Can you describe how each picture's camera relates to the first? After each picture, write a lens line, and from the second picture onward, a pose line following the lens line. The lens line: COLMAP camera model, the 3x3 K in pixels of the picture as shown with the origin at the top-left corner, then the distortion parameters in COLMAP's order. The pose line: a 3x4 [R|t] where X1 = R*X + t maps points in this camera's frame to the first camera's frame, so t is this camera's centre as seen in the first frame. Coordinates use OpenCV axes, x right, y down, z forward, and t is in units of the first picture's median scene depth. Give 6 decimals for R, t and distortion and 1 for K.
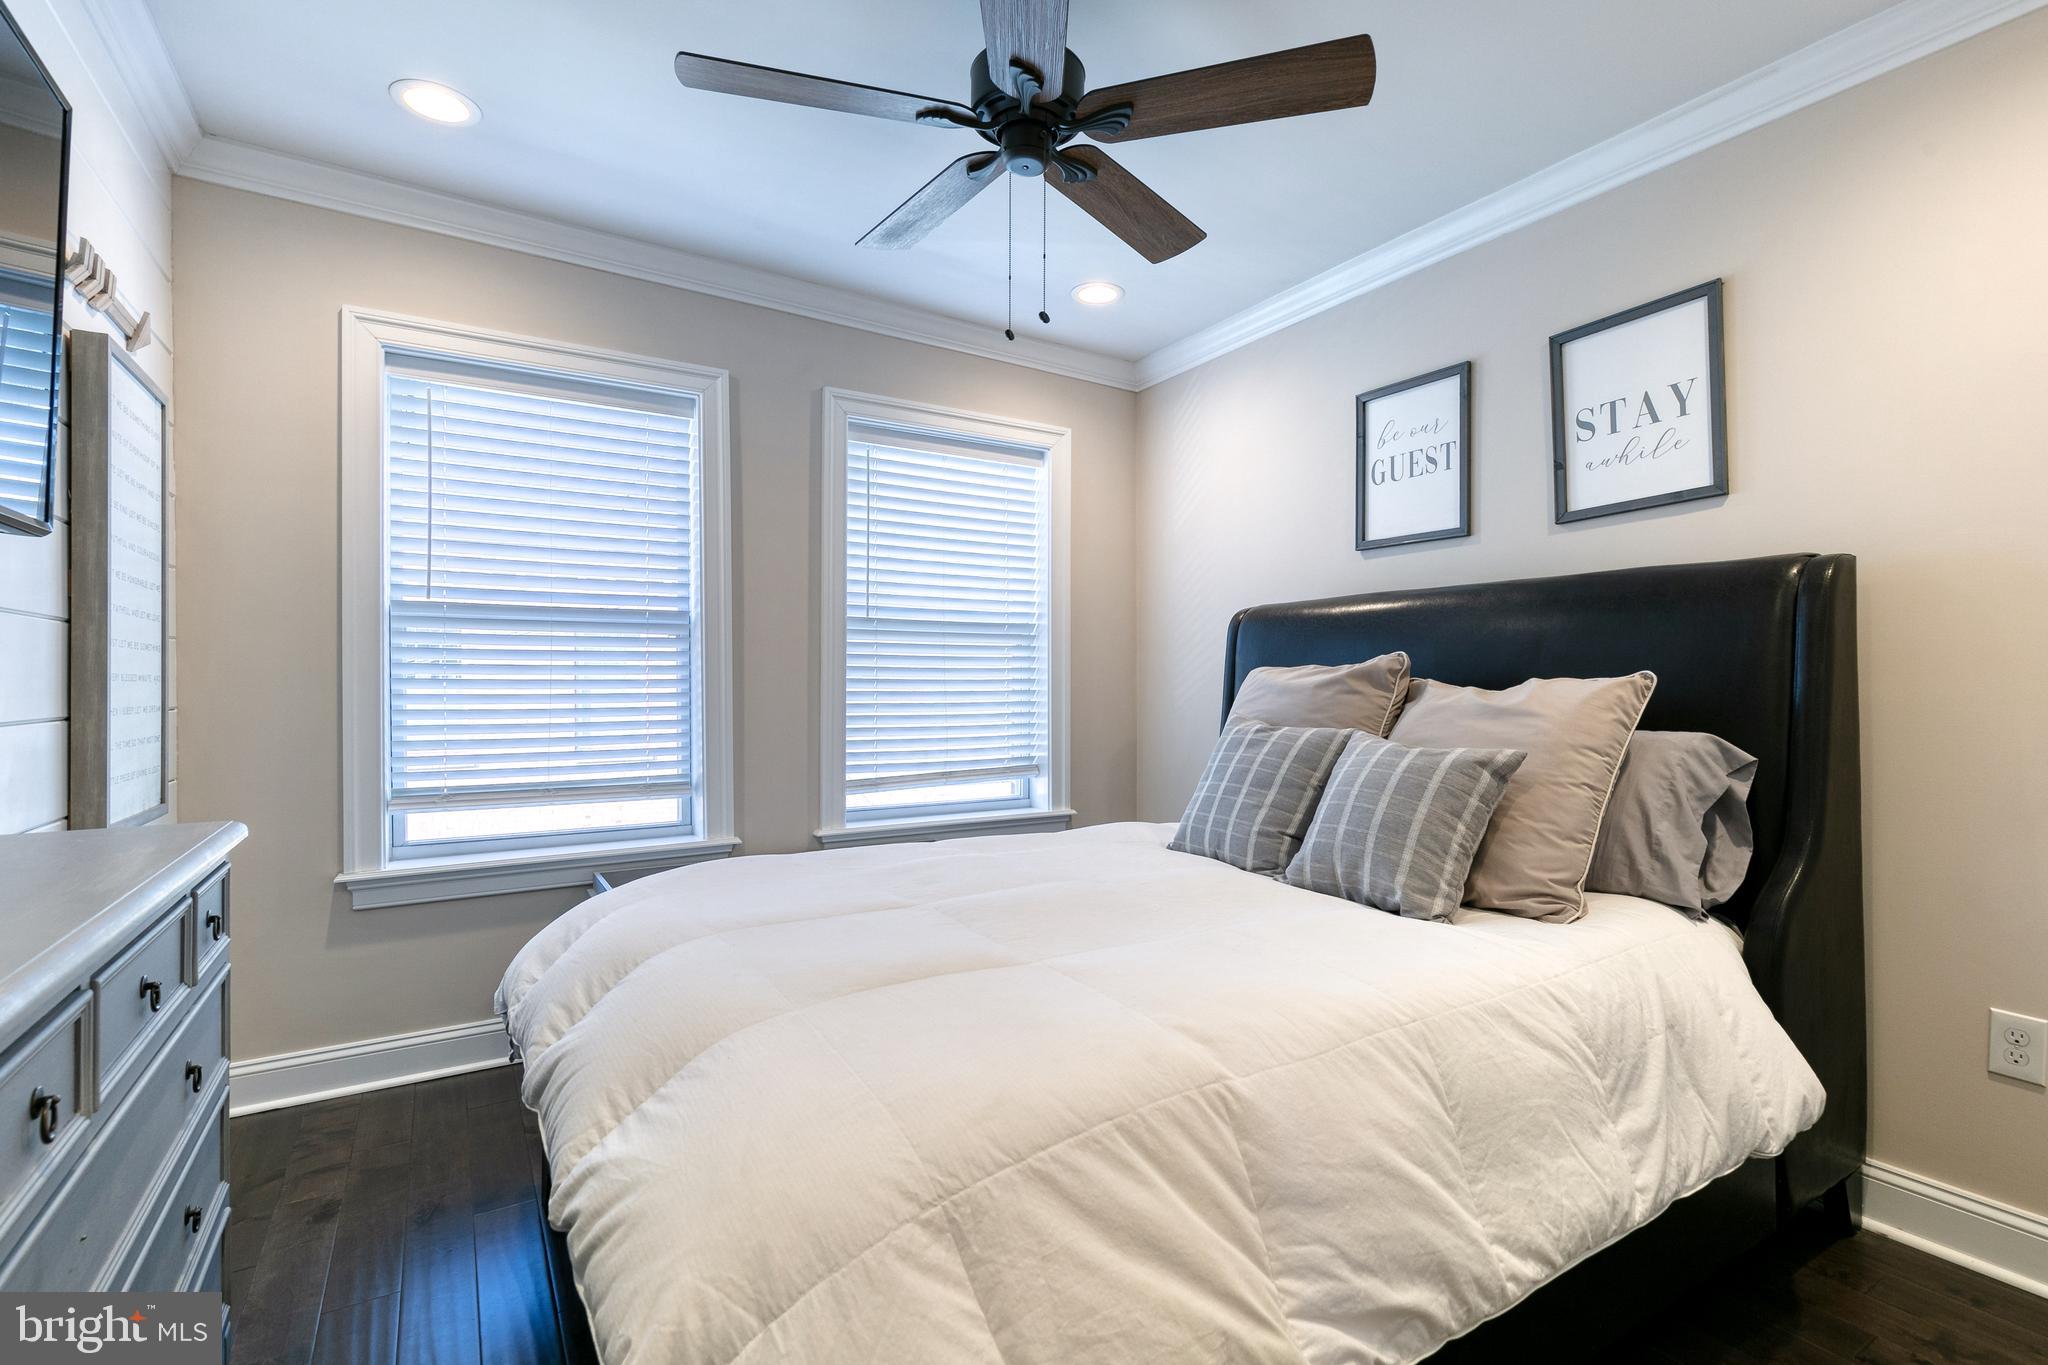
lens RADIAL K [[940.6, 0, 1046.1], [0, 940.6, 694.8], [0, 0, 1]] dist [0.004207, -0.000668]
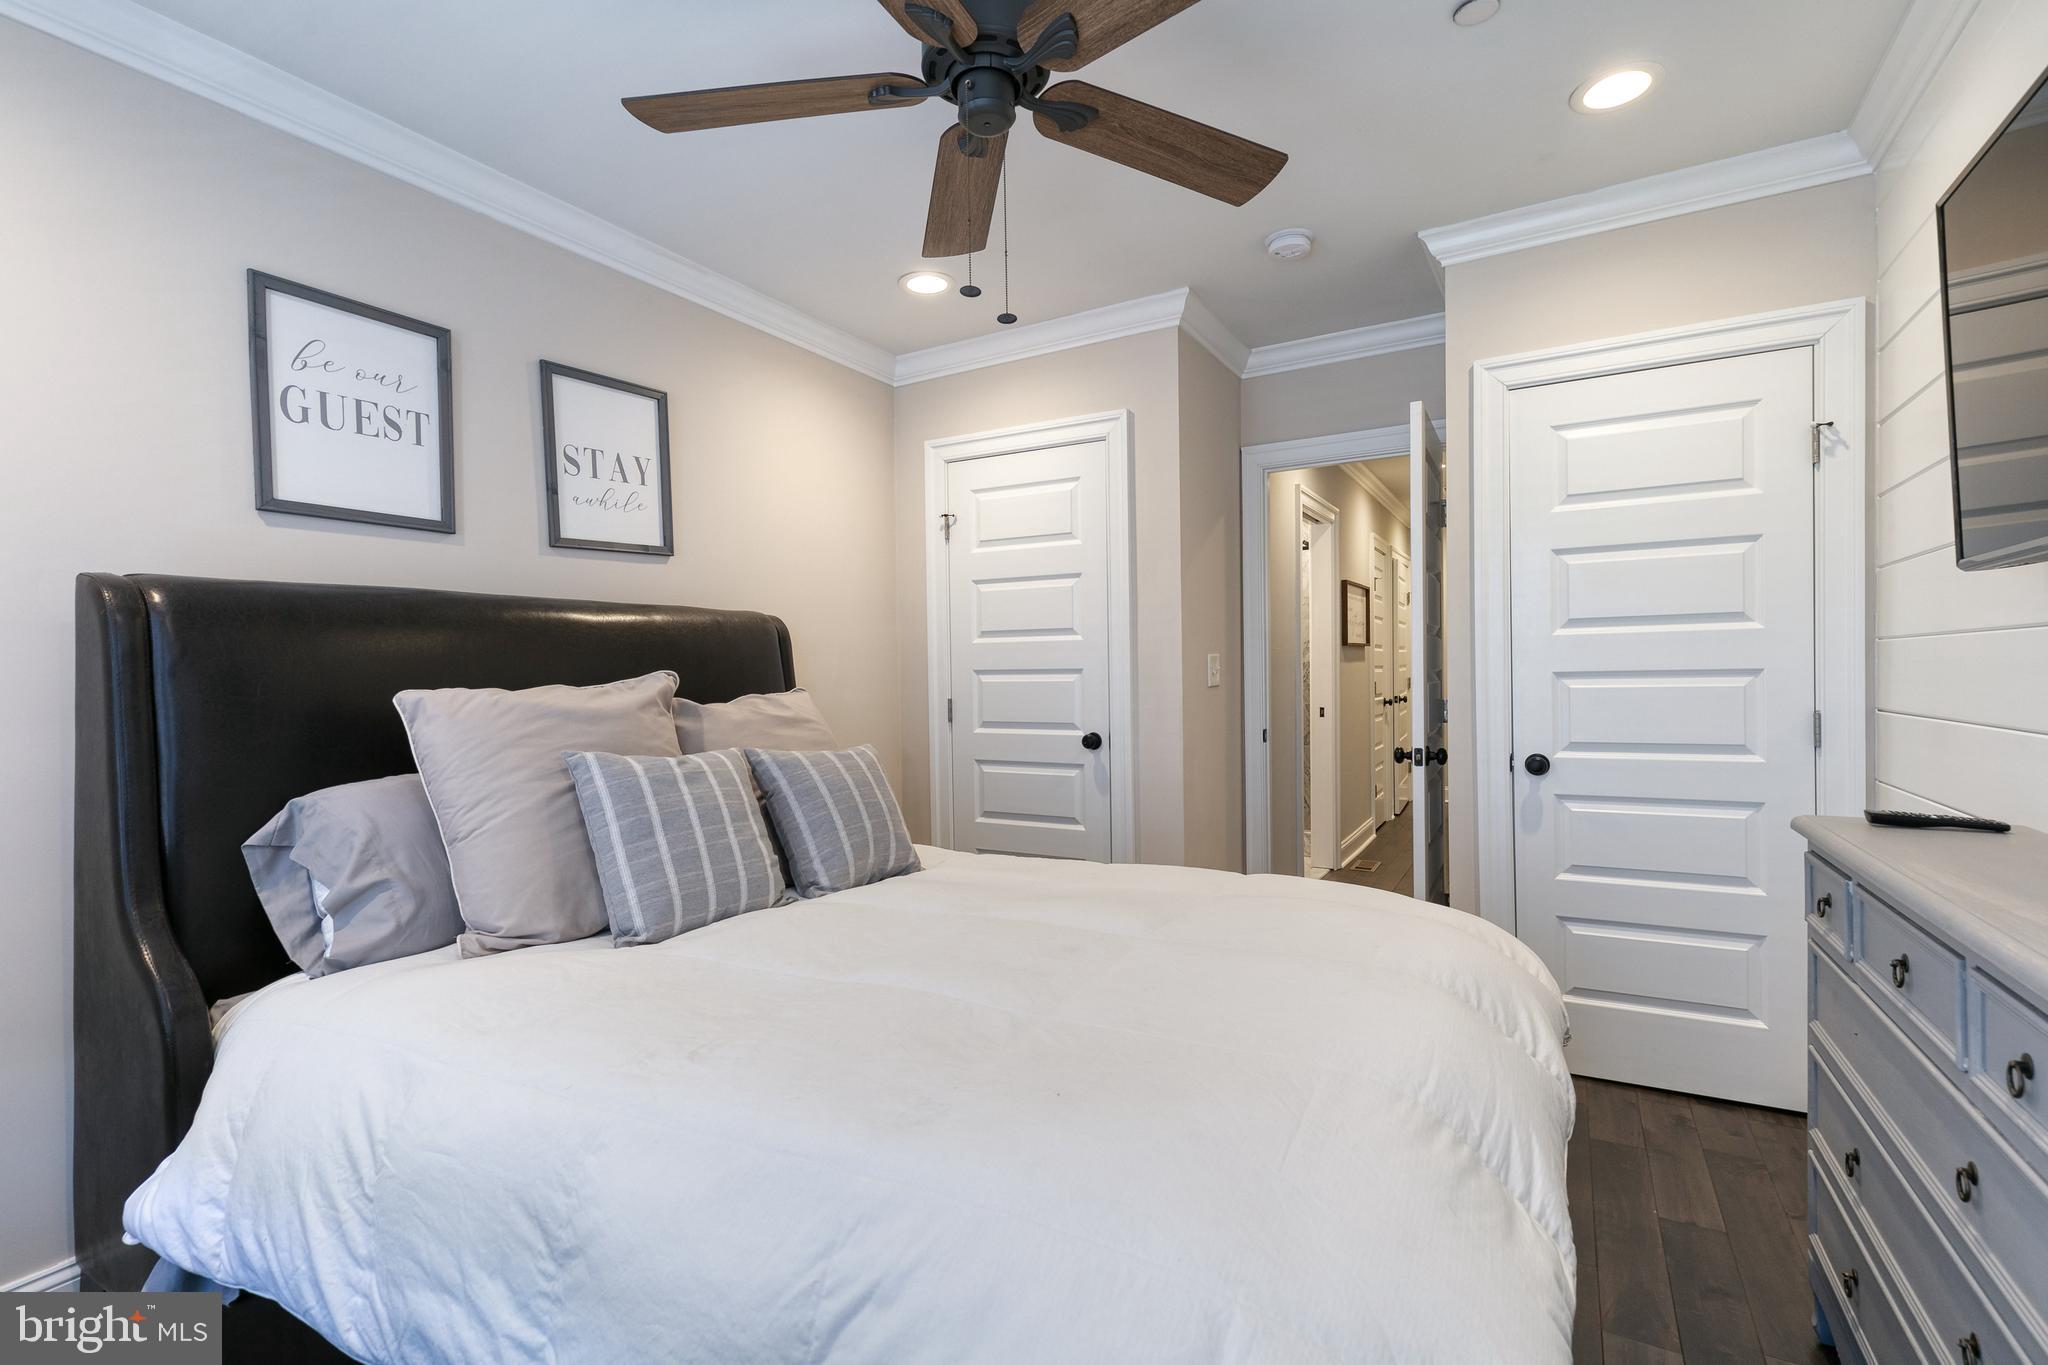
lens RADIAL K [[940.6, 0, 1046.1], [0, 940.6, 694.8], [0, 0, 1]] dist [0.004207, -0.000668]
pose [[-0.486138, -0.007068, 0.873853, -0.608359], [0.036208, 0.998946, 0.028223, -0.030838], [-0.873131, 0.045361, -0.485370, 1.034885]]
